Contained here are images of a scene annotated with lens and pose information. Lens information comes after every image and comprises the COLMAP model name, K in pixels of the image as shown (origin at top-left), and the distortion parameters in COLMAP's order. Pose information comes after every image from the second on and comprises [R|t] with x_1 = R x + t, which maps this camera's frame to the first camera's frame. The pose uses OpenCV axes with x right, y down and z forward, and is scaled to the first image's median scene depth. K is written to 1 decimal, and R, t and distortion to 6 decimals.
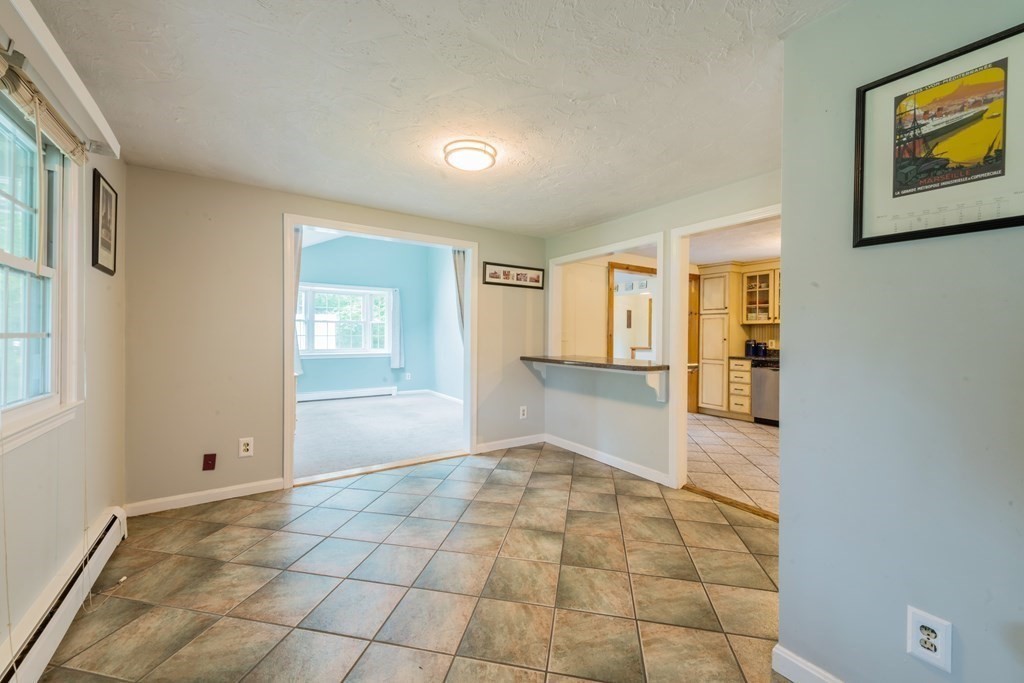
lens RADIAL K [[402.6, 0, 512.3], [0, 402.6, 339.0], [0, 0, 1]] dist [0.010731, -0.003004]
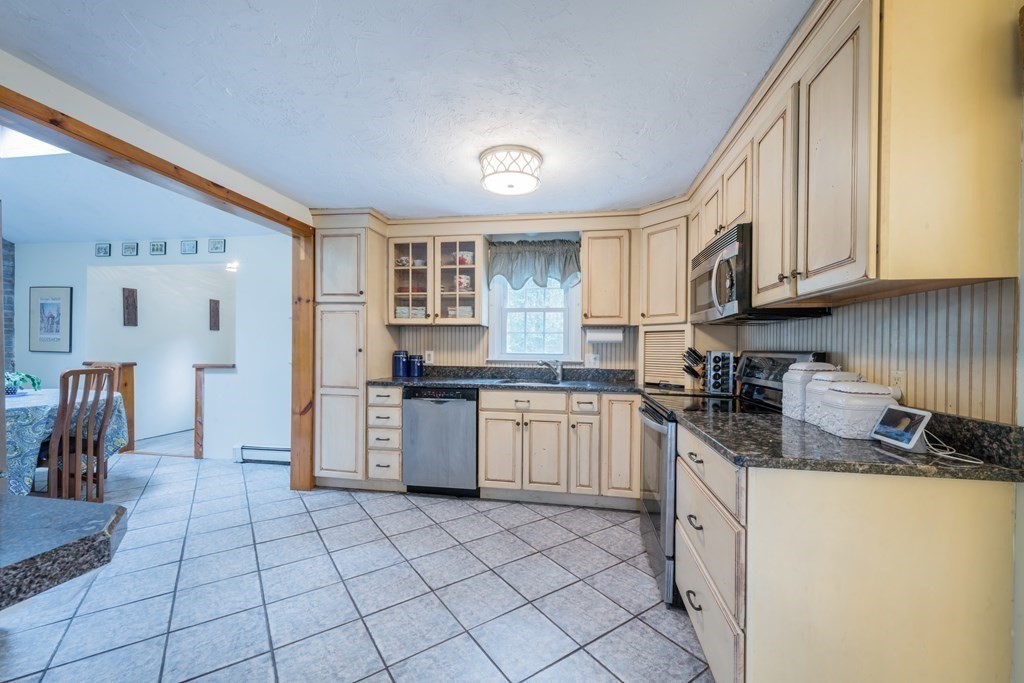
lens RADIAL K [[402.6, 0, 508.1], [0, 402.6, 356.1], [0, 0, 1]] dist [0.010731, -0.003004]
pose [[0.690822, -0.011497, 0.722933, 0.272863], [-0.000724, 0.999862, 0.016592, -0.000142], [-0.723025, -0.011986, 0.690718, 0.480728]]
